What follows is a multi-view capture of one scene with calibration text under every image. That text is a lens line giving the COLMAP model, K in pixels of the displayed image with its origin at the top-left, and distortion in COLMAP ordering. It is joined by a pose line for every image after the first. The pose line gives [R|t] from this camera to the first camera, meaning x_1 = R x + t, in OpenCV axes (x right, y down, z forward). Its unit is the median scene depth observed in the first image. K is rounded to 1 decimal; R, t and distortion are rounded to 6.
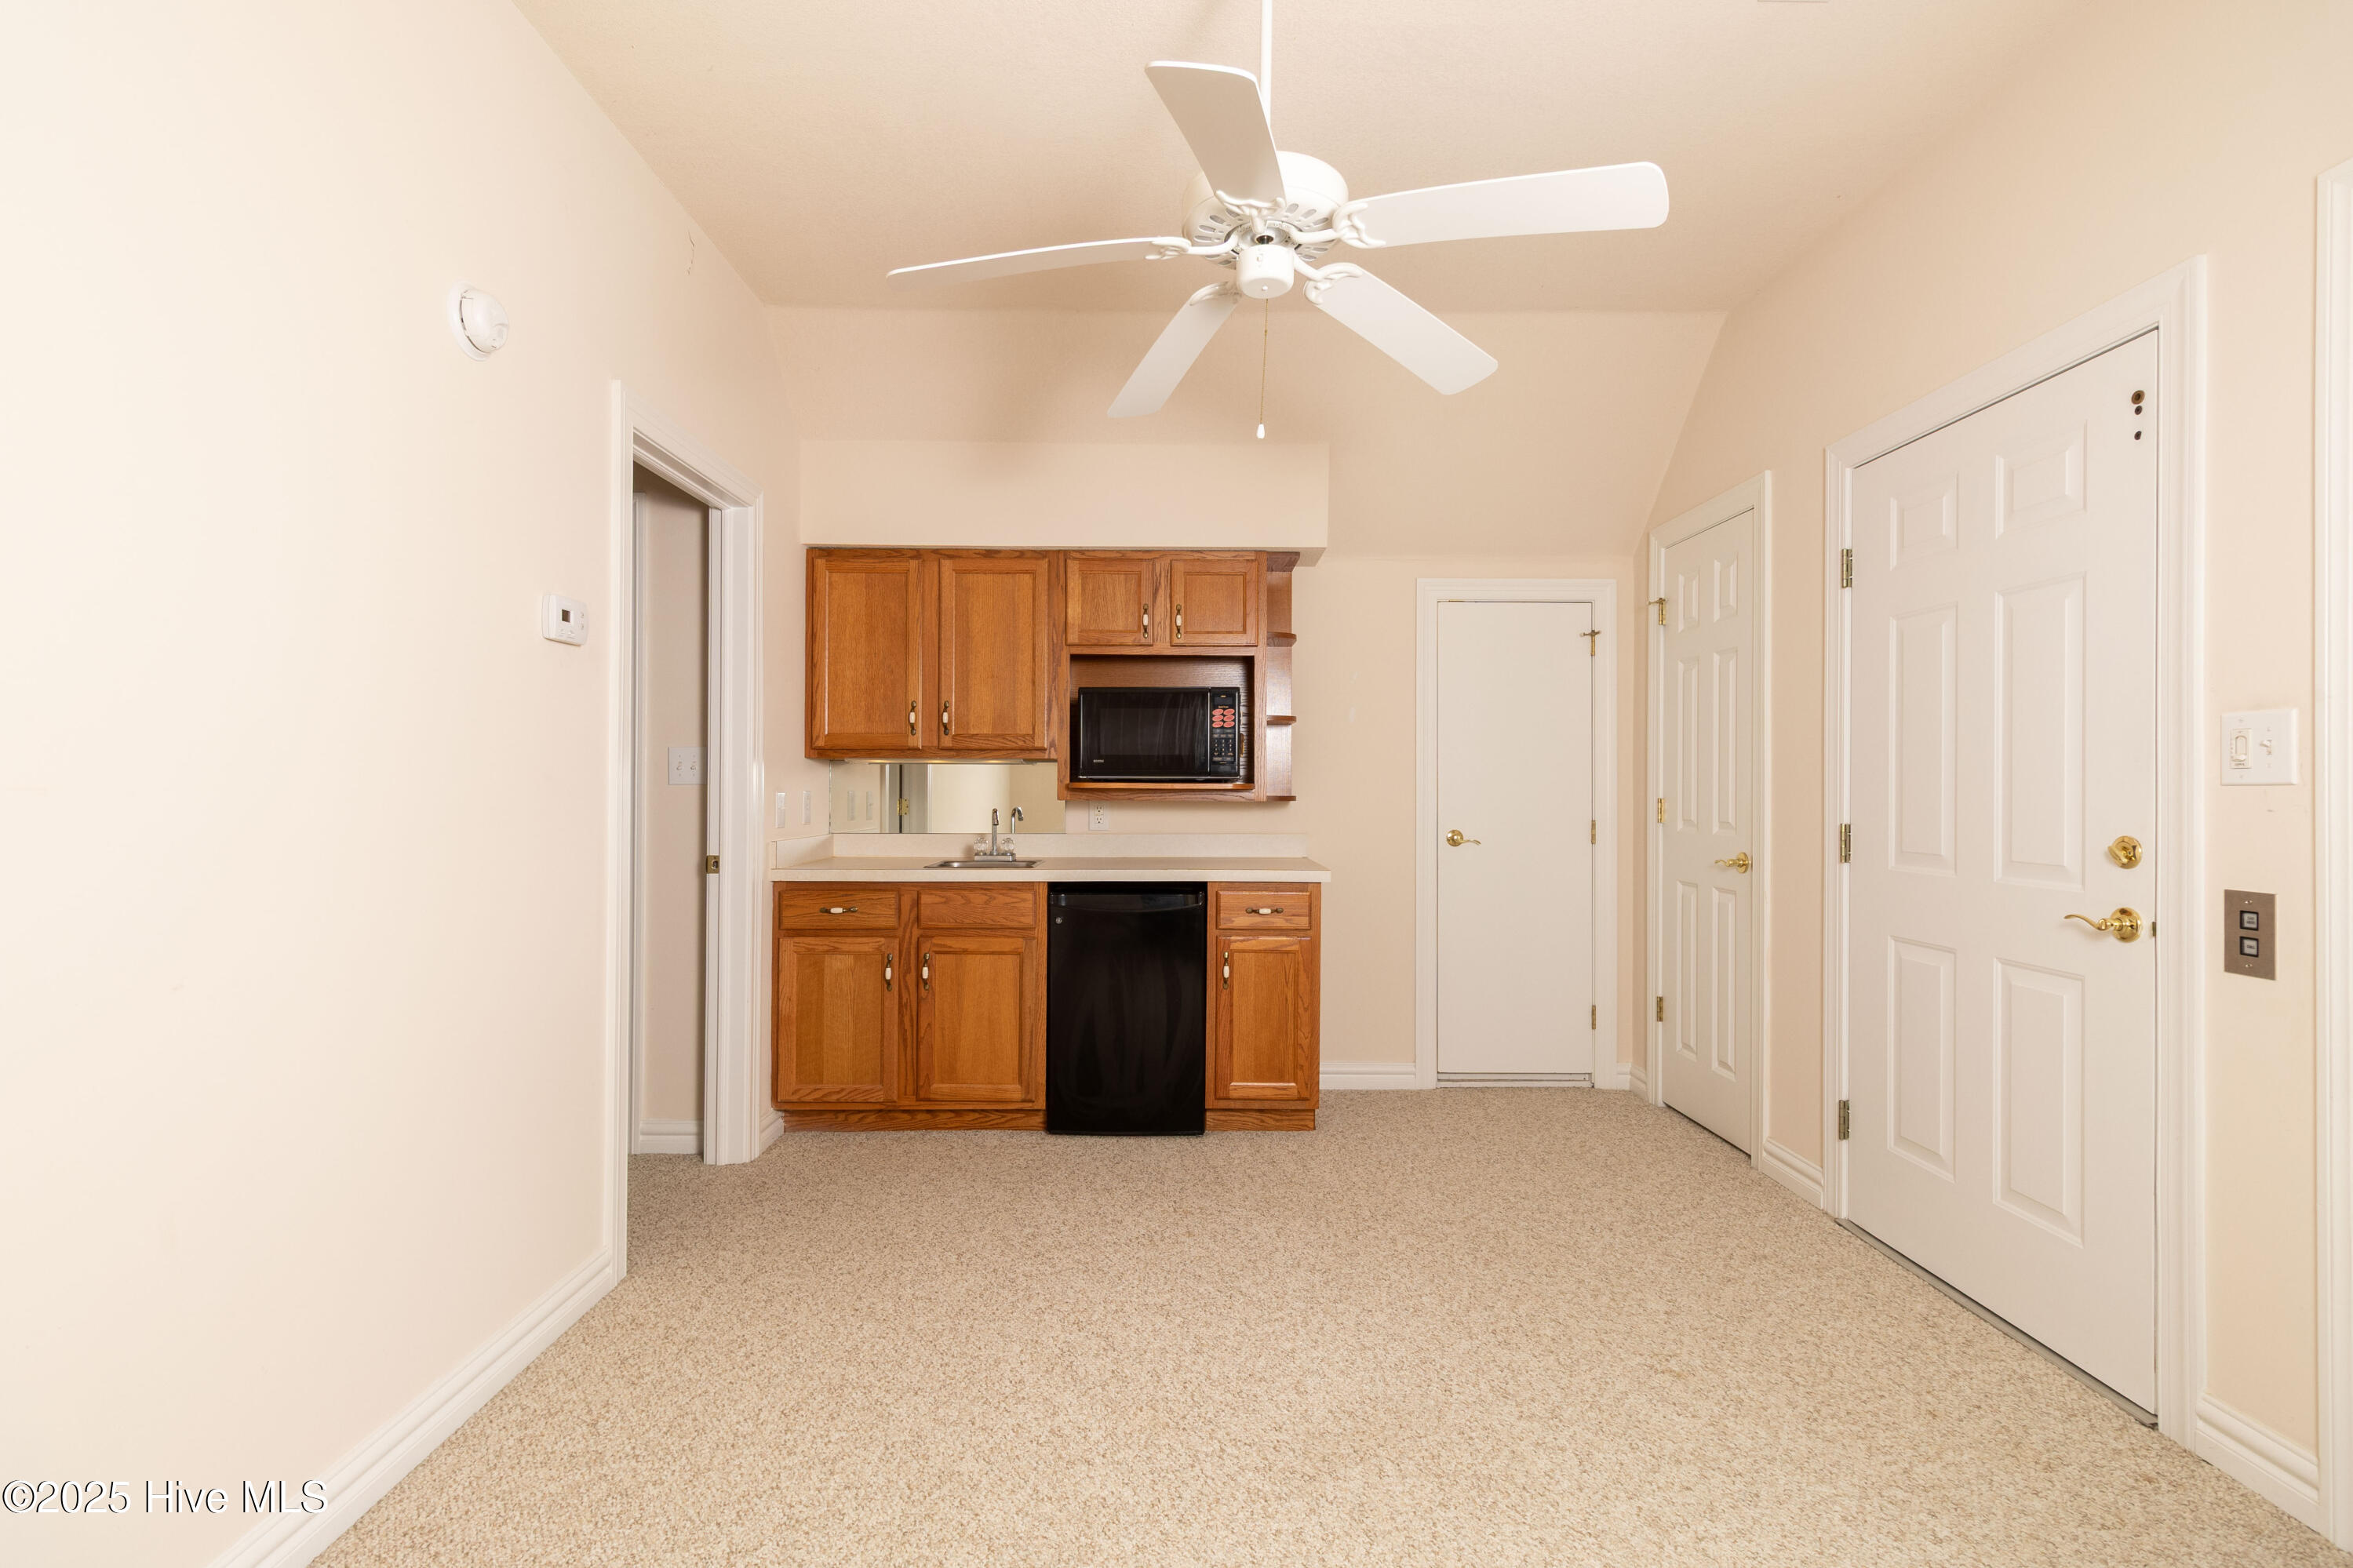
lens RADIAL K [[1075.3, 0, 1178.7], [0, 1075.3, 785.5], [0, 0, 1]] dist [0.003795, -0.000324]
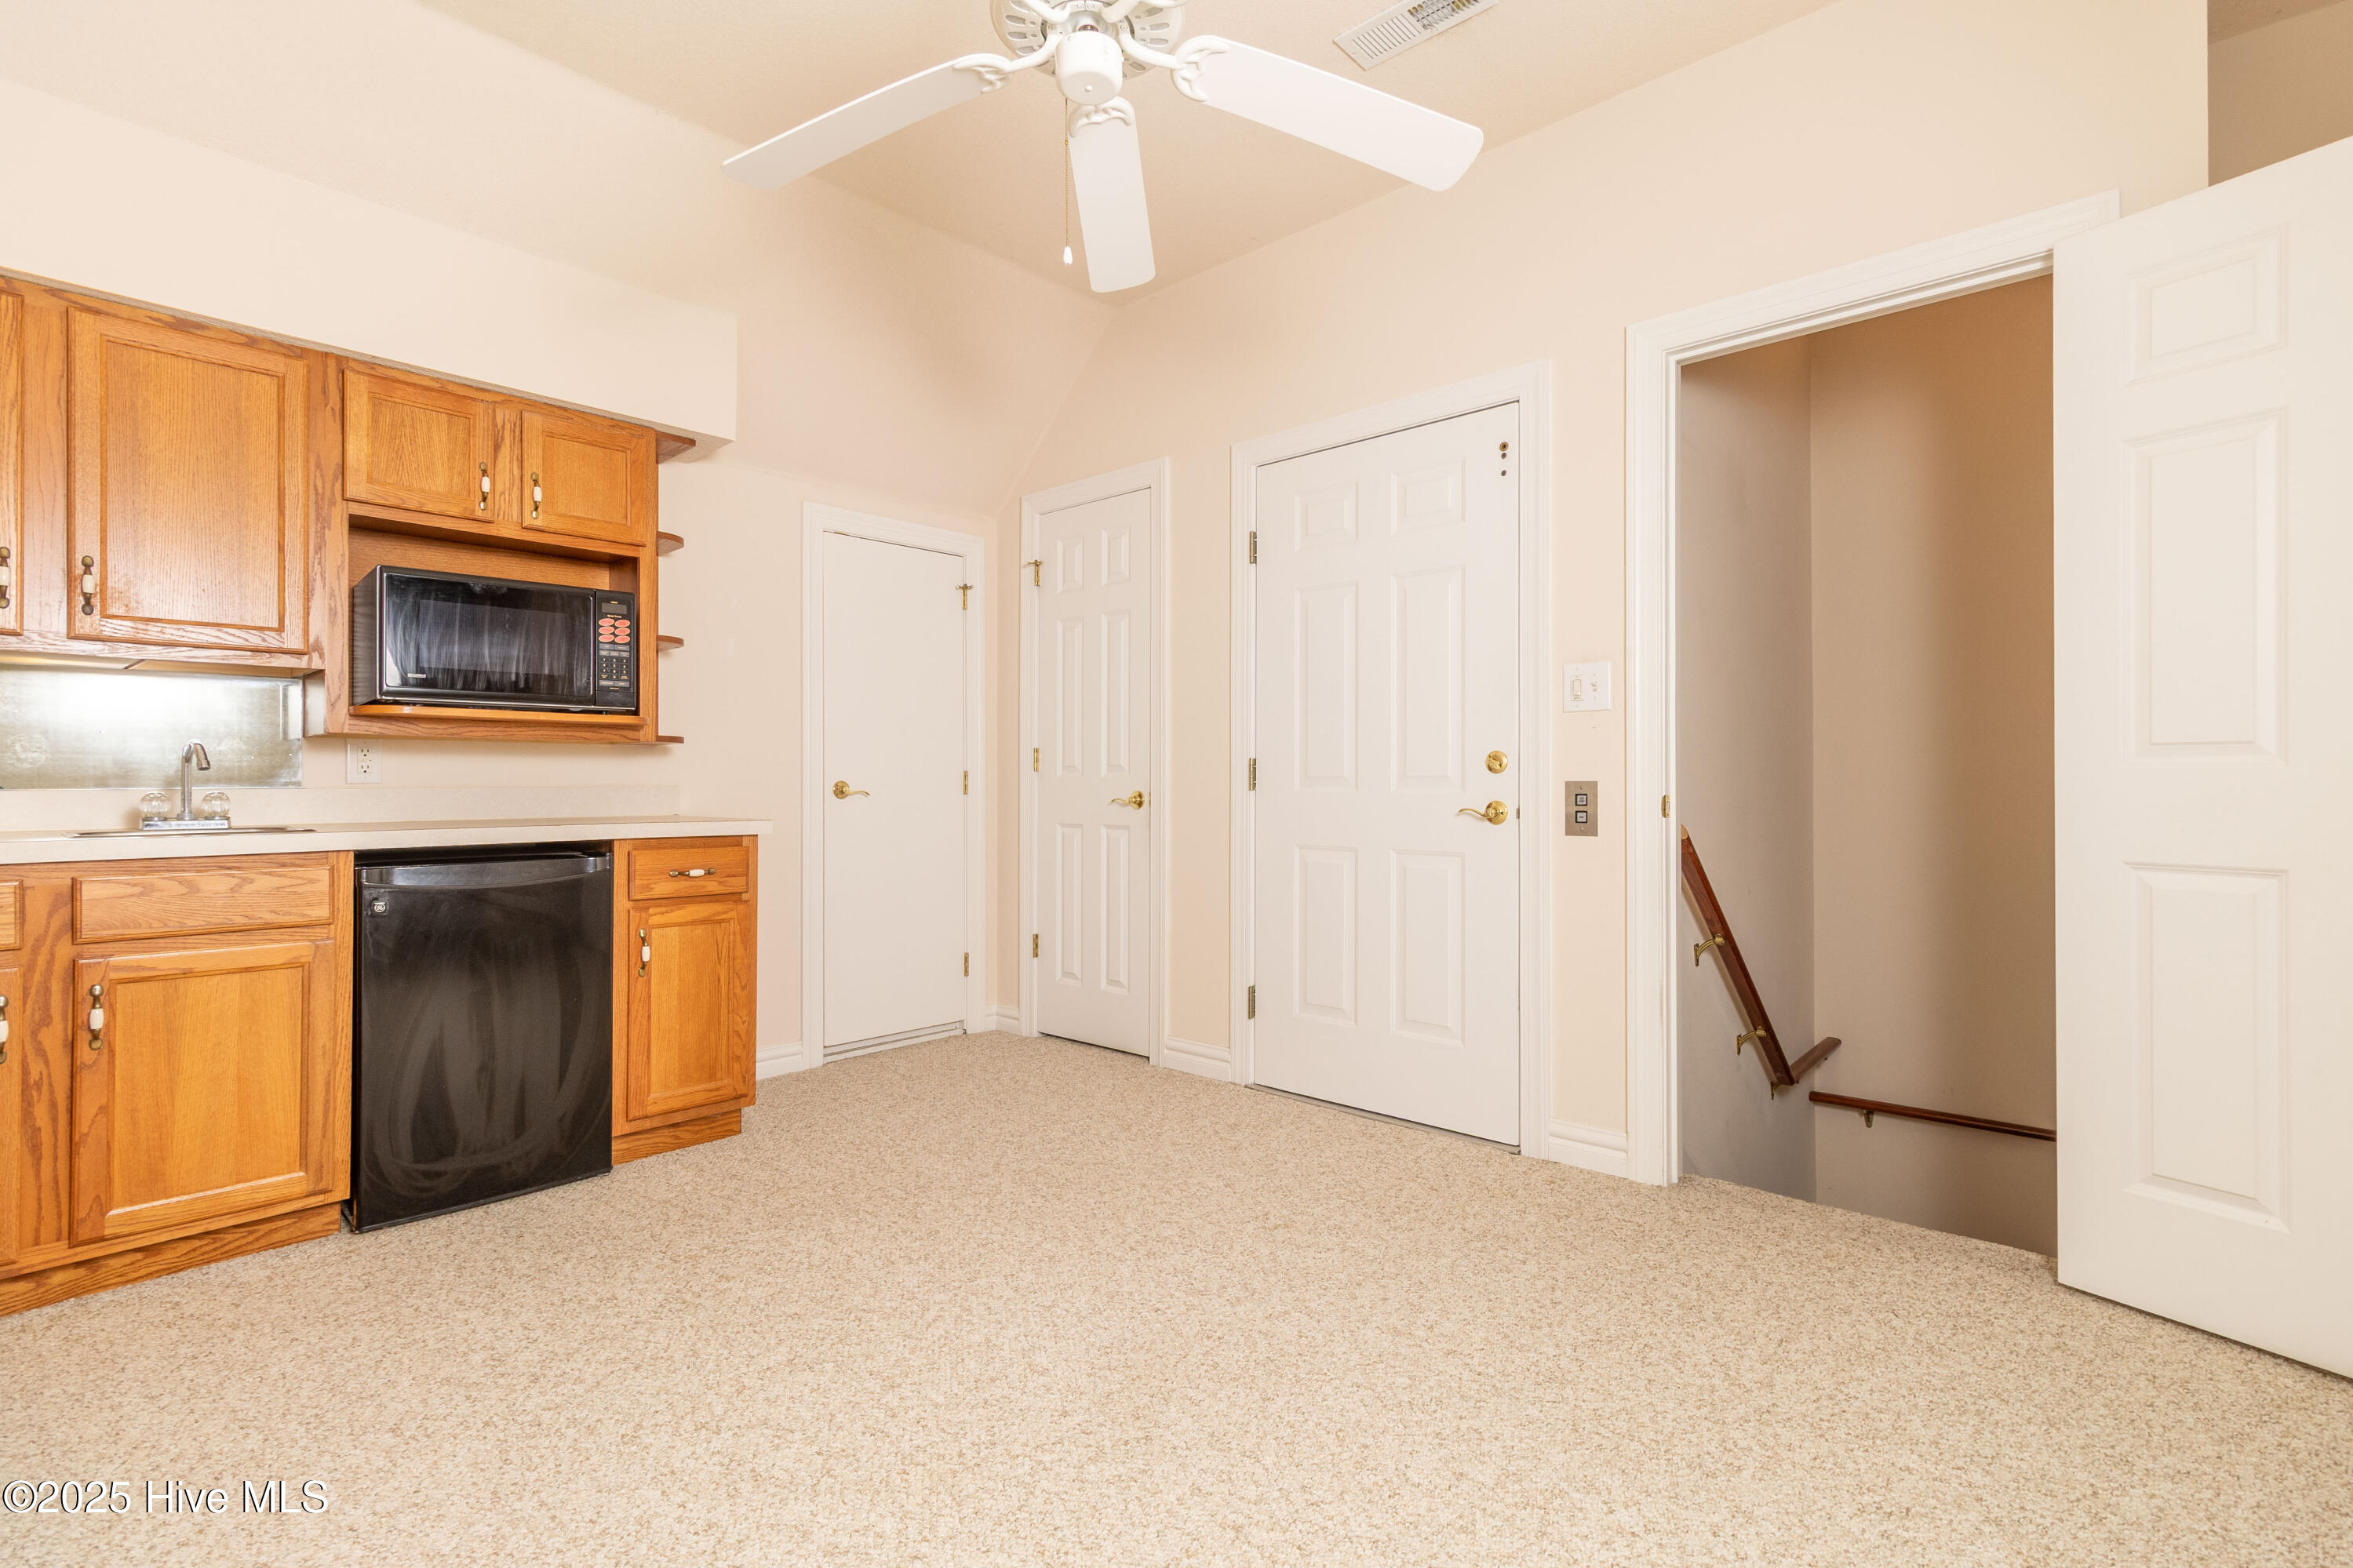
lens RADIAL K [[1075.3, 0, 1181.5], [0, 1075.3, 779.2], [0, 0, 1]] dist [0.003795, -0.000324]
pose [[0.684898, -0.002102, 0.728635, -0.256306], [0.002010, 0.999997, 0.000996, 0.046670], [-0.728636, 0.000783, 0.684901, 0.183182]]
